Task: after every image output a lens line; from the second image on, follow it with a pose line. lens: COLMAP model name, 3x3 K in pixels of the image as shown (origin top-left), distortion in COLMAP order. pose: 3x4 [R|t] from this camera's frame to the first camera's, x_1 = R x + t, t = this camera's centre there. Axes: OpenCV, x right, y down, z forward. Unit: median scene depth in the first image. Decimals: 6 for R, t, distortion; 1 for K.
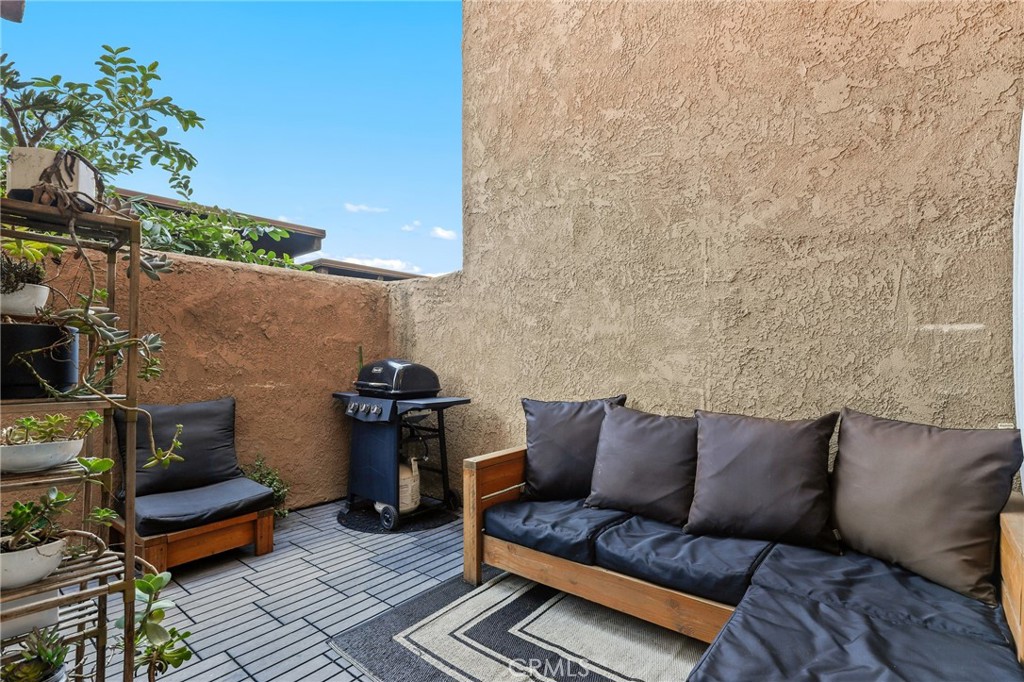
lens RADIAL K [[482.2, 0, 515.0], [0, 482.2, 364.9], [0, 0, 1]] dist [0.000698, 0.000357]
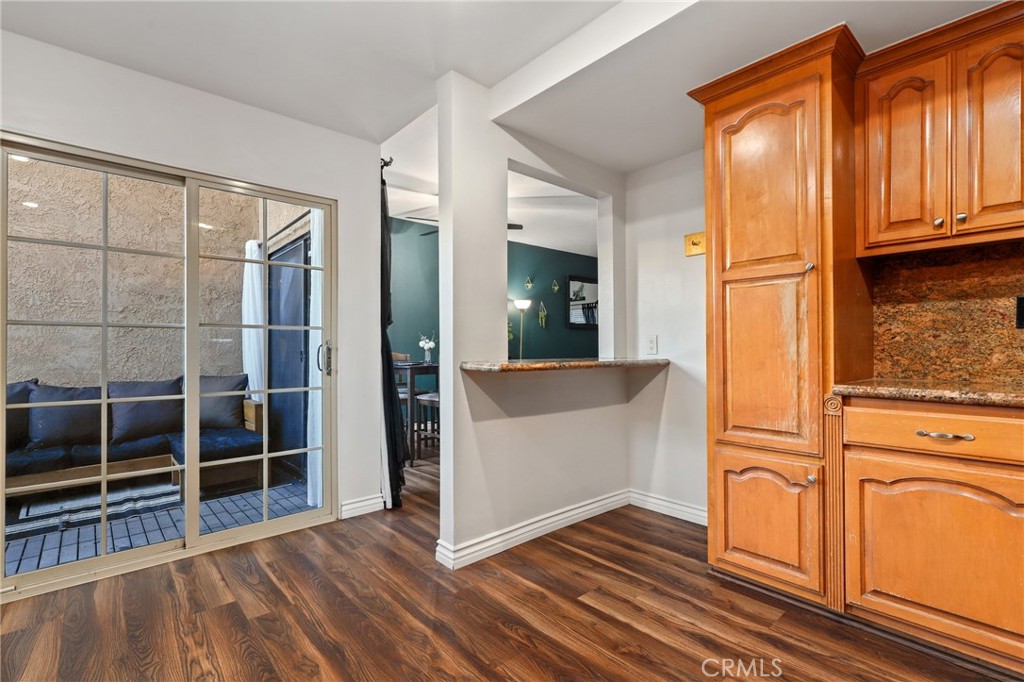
lens RADIAL K [[479.4, 0, 517.7], [0, 479.4, 347.5], [0, 0, 1]] dist [0.002508, 0.000492]
pose [[0.154997, 0.000353, 0.987915, -1.041492], [0.025820, 0.999657, -0.004408, 0.011859], [-0.987578, 0.026191, 0.154934, -0.727803]]
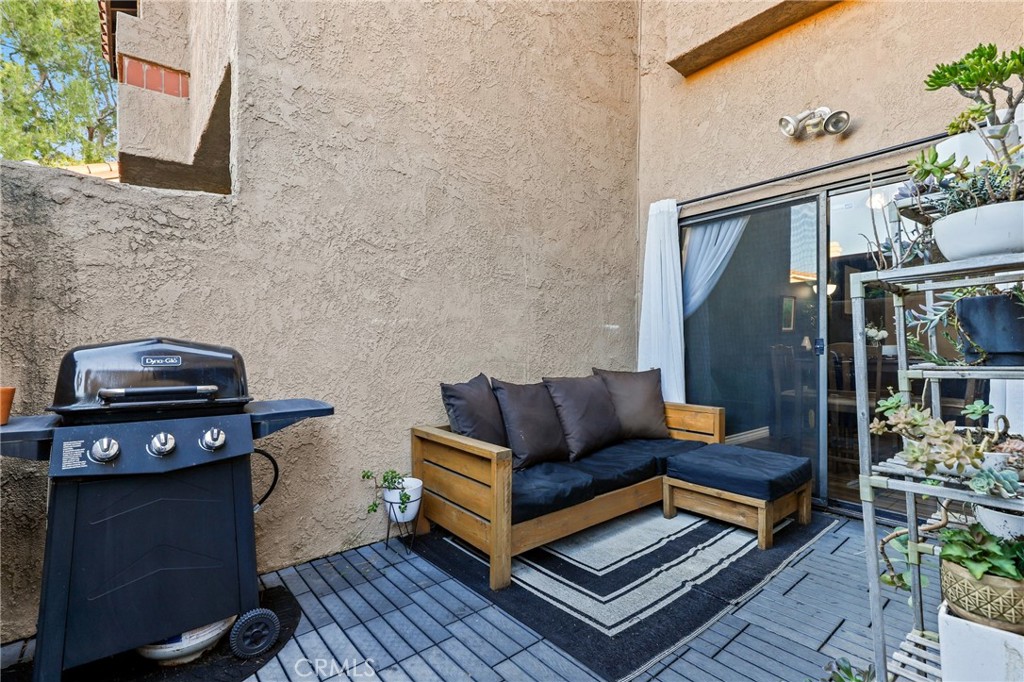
lens RADIAL K [[467.8, 0, 517.4], [0, 467.8, 342.7], [0, 0, 1]] dist [-0.000604, -0.000034]
pose [[0.193673, 0.007977, 0.981034, -0.852553], [0.020295, 0.999720, -0.012135, 0.007369], [-0.980856, 0.022260, 0.193457, 0.720221]]
